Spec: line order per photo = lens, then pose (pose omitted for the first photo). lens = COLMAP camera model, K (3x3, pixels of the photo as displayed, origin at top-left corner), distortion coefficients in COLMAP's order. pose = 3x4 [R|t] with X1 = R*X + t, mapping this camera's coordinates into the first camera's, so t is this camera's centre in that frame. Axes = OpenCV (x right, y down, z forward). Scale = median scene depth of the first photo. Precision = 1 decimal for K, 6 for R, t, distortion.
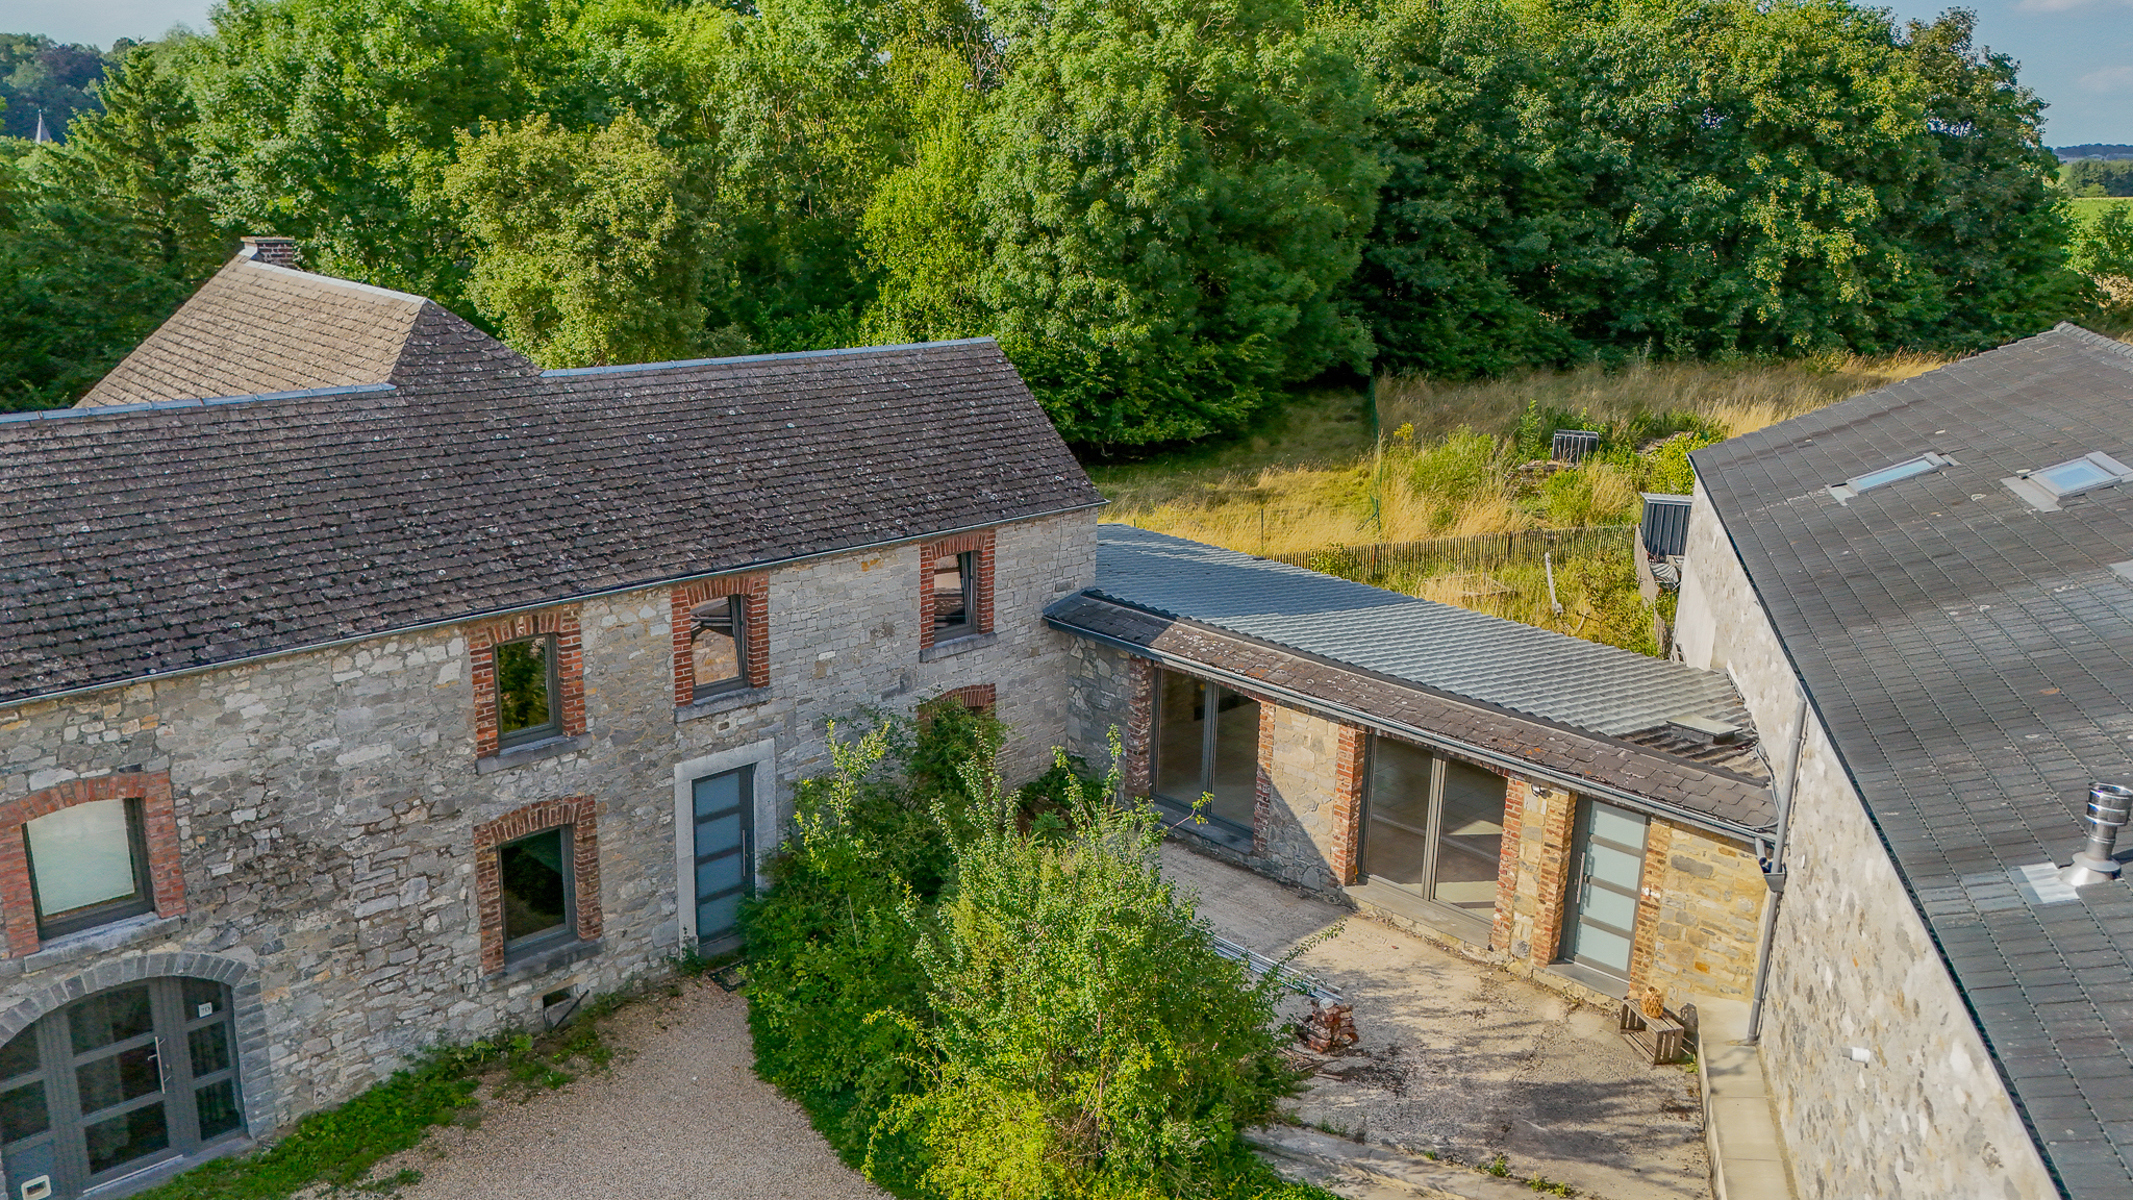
lens RADIAL K [[1578.6, 0, 1070.2], [0, 1578.6, 602.2], [0, 0, 1]] dist [0.039420, -0.032086]
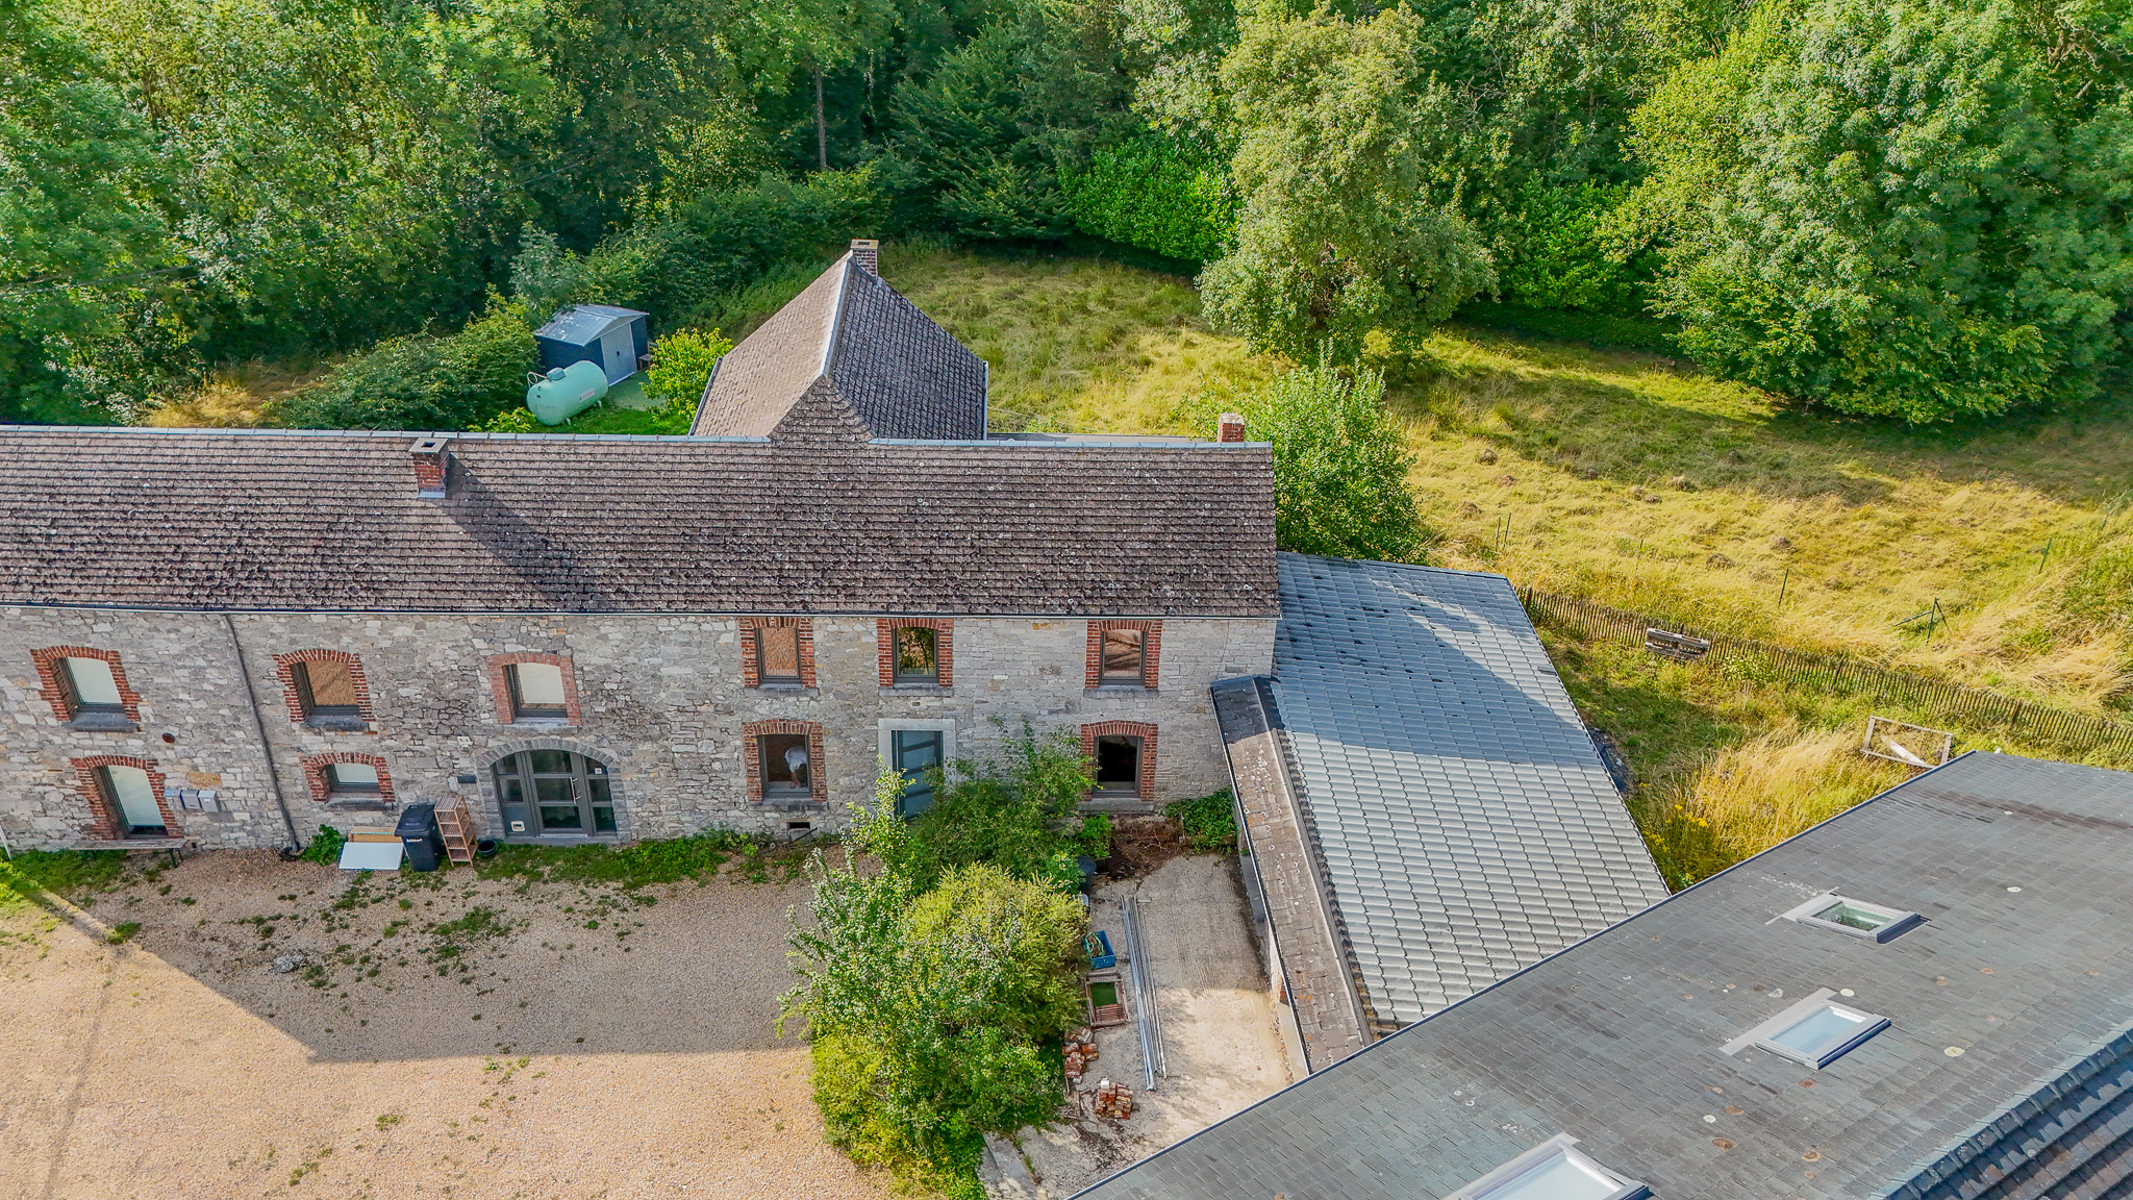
lens RADIAL K [[1578.6, 0, 1065.3], [0, 1578.6, 583.9], [0, 0, 1]] dist [0.039420, -0.032086]
pose [[0.736362, 0.337450, -0.586429, 0.352628], [-0.187959, 0.934654, 0.301816, -0.247375], [0.649956, -0.112021, 0.751671, -0.000457]]
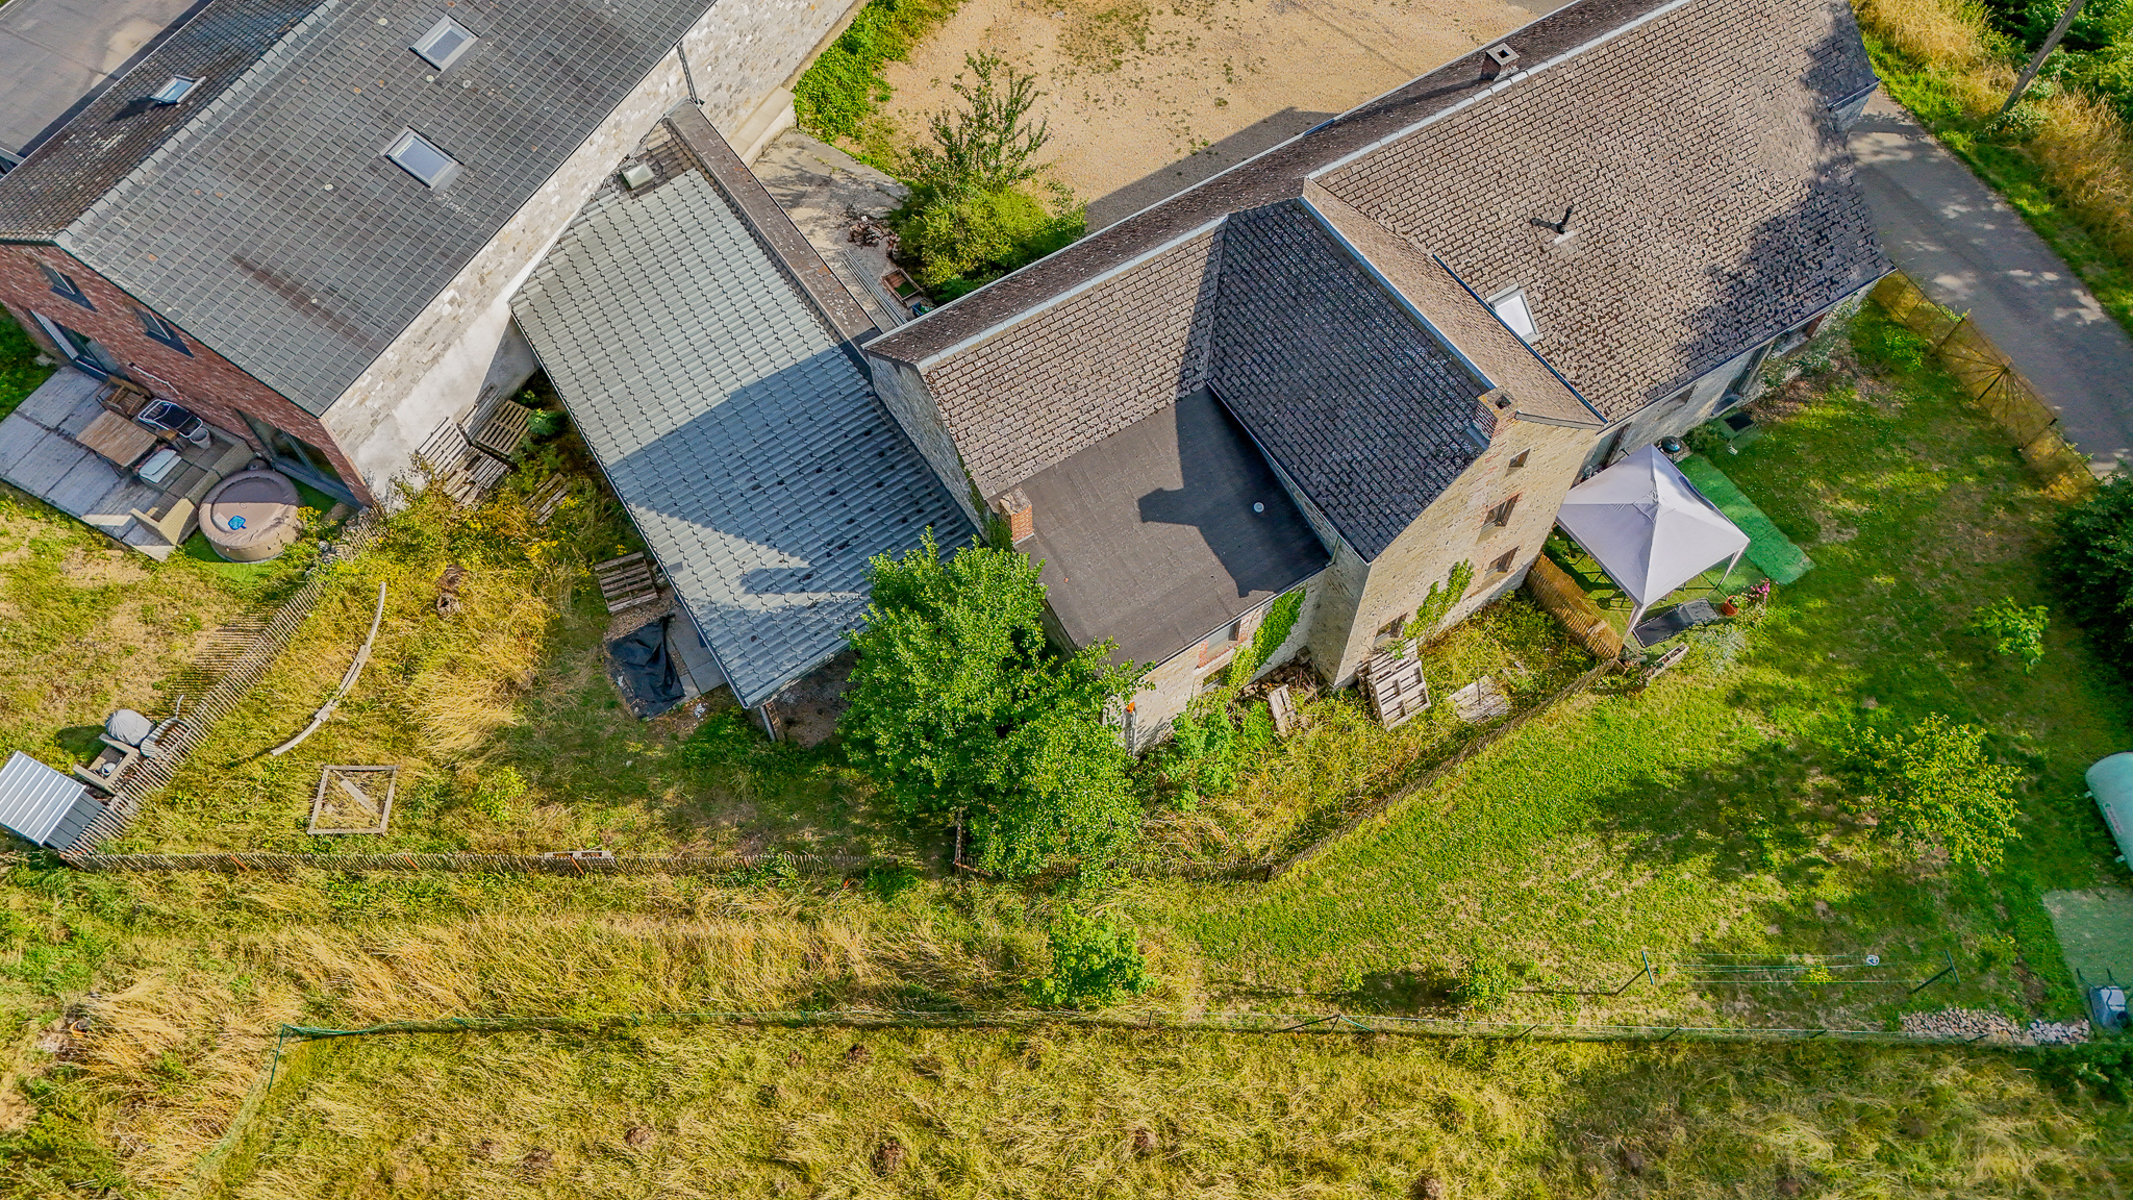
lens RADIAL K [[1578.6, 0, 1063.7], [0, 1578.6, 600.5], [0, 0, 1]] dist [0.039420, -0.032086]
pose [[-0.978633, -0.190648, 0.077015, -0.186821], [0.019224, 0.288082, 0.957413, -0.794699], [-0.204715, 0.938436, -0.278261, 0.946841]]
